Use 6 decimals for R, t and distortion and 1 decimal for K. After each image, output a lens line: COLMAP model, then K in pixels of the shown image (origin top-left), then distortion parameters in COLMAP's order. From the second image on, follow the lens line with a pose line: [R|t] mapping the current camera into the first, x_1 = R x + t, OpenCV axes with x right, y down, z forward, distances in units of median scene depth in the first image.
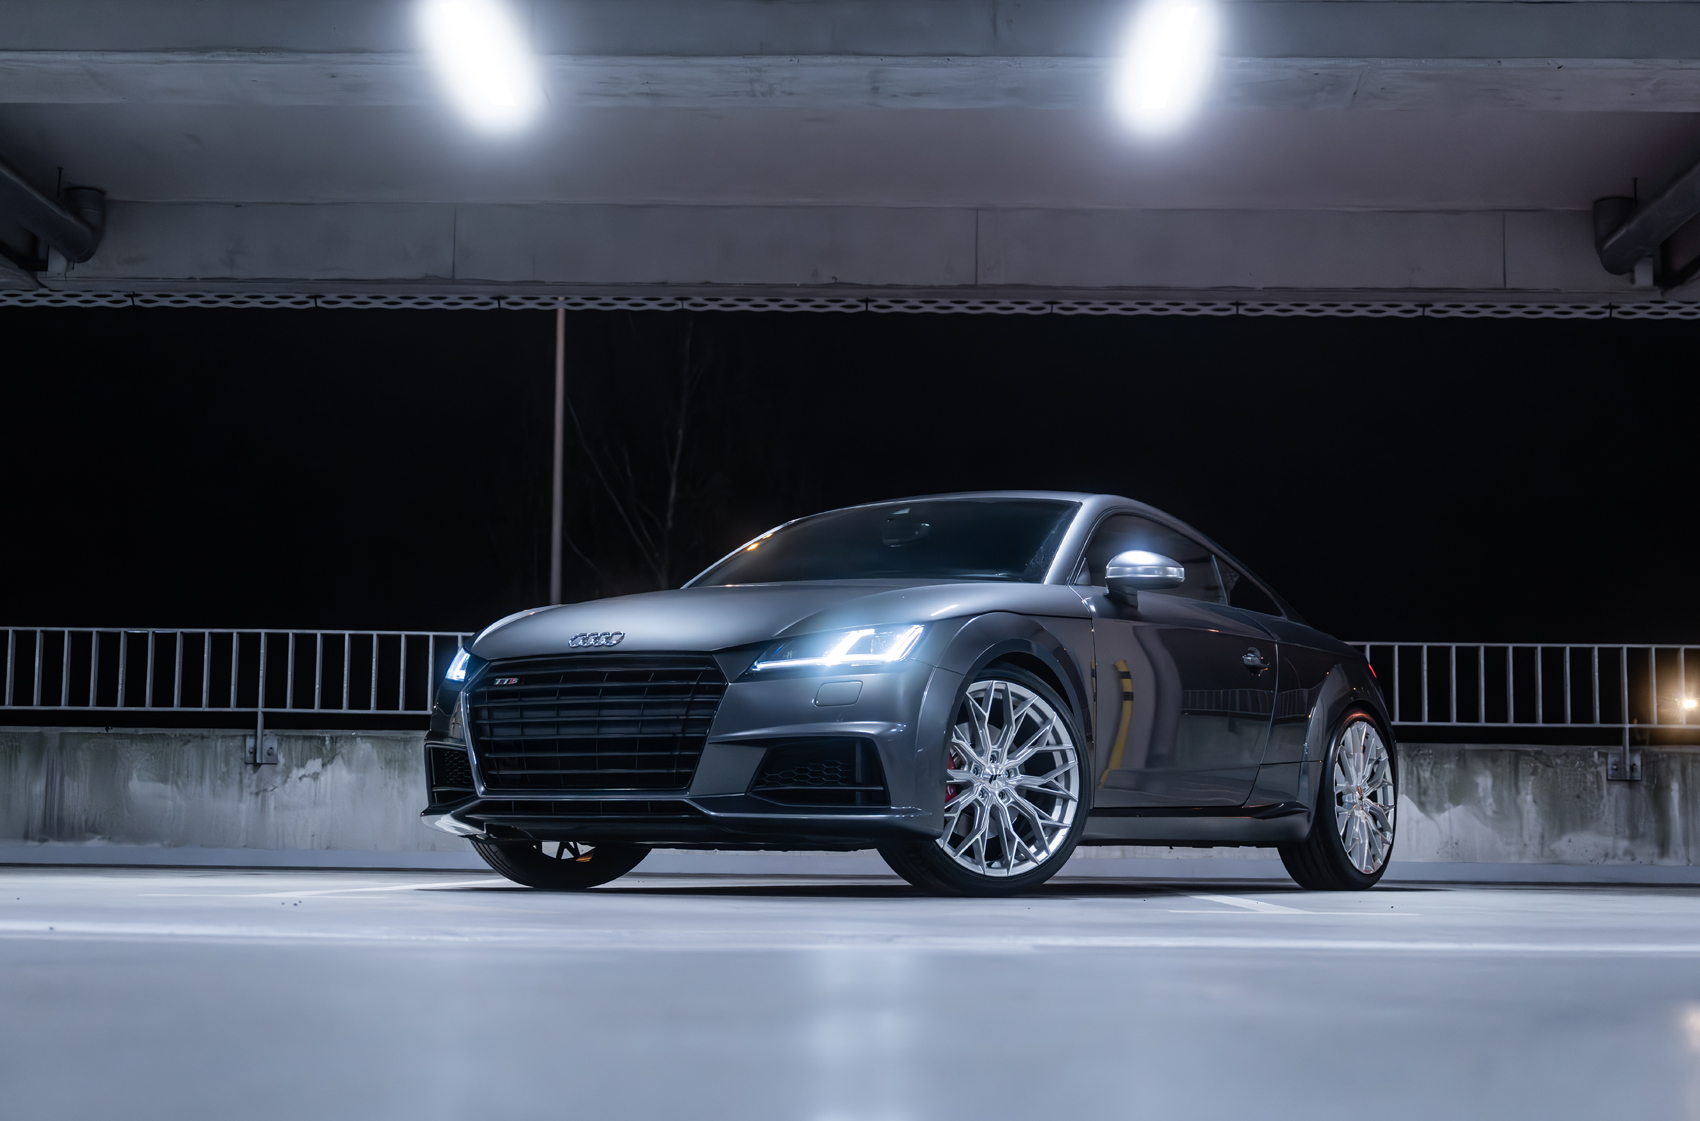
lens RADIAL K [[2433.1, 0, 883.7], [0, 2433.1, 564.5], [0, 0, 1]] dist [0.009710, 0.001813]
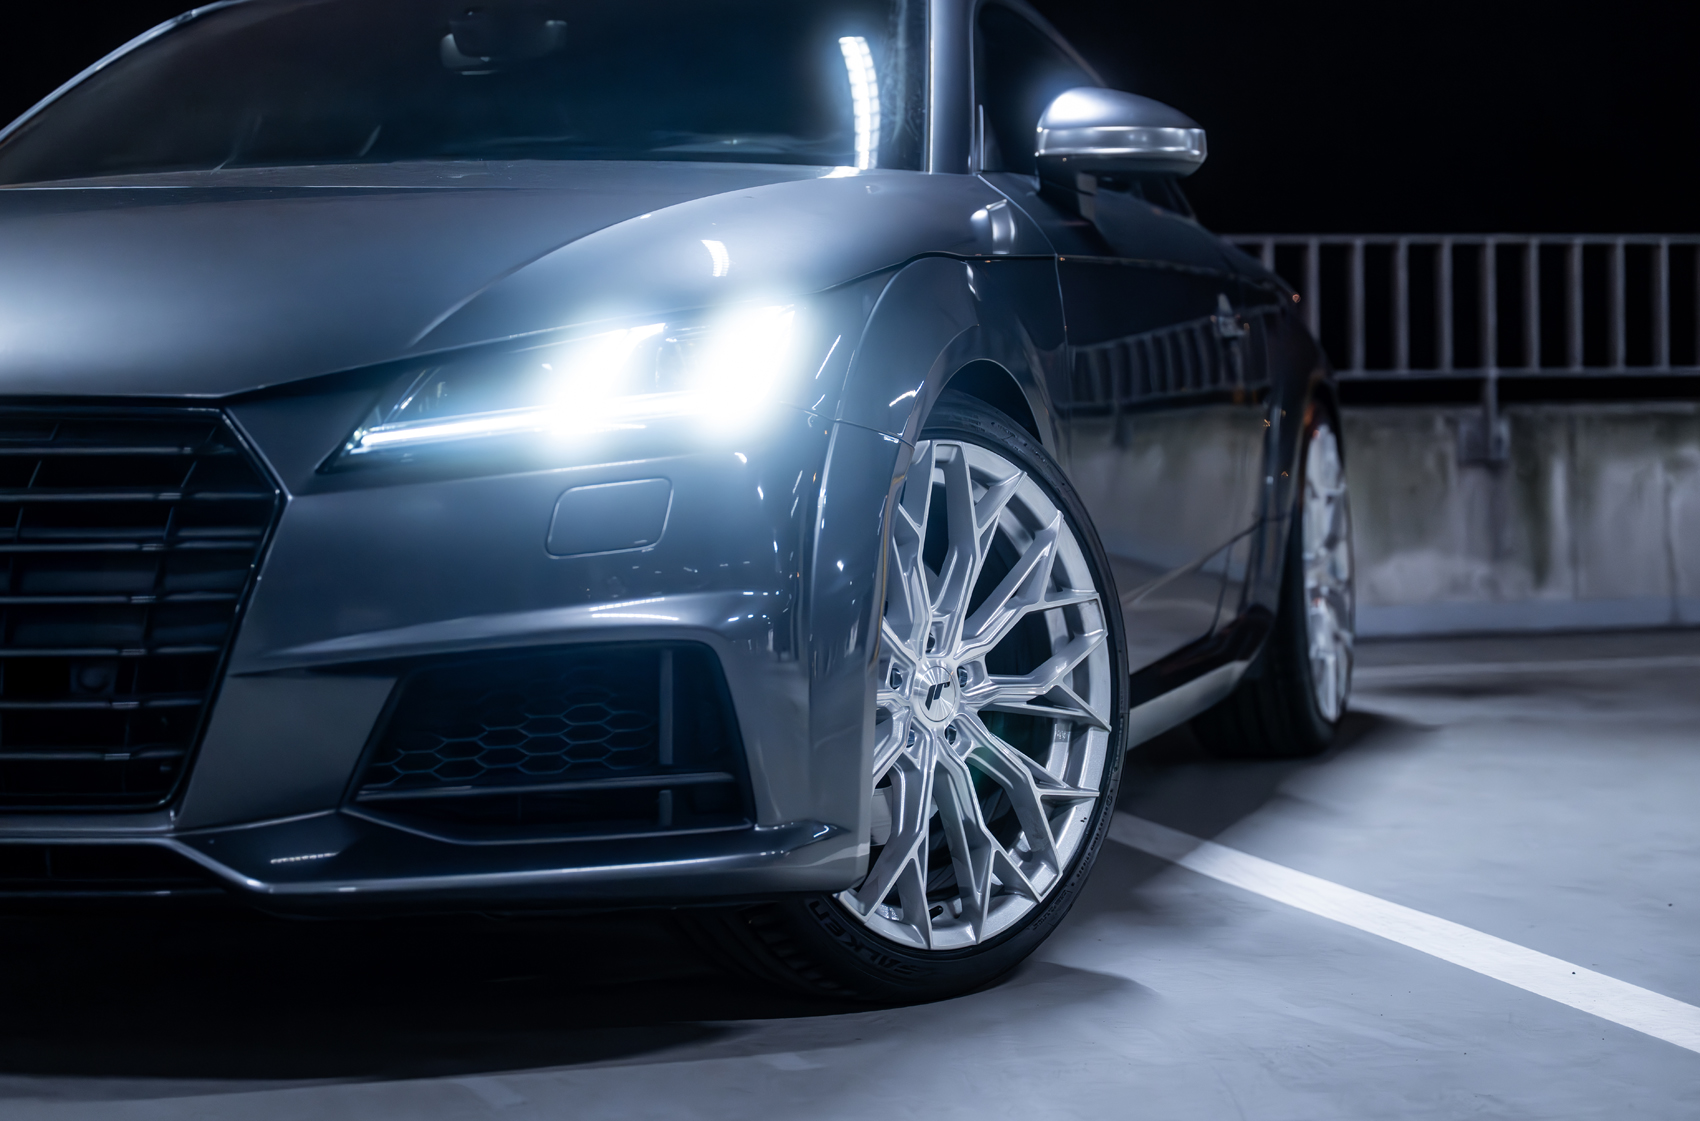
lens RADIAL K [[3160.8, 0, 850.0], [0, 3160.8, 560.5], [0, 0, 1]] dist [0.013460, 0.042684]
pose [[0.963671, -0.036100, 0.264642, -0.098729], [-0.004219, 0.988643, 0.150221, -0.008095], [-0.267060, -0.145880, 0.952574, 0.526878]]
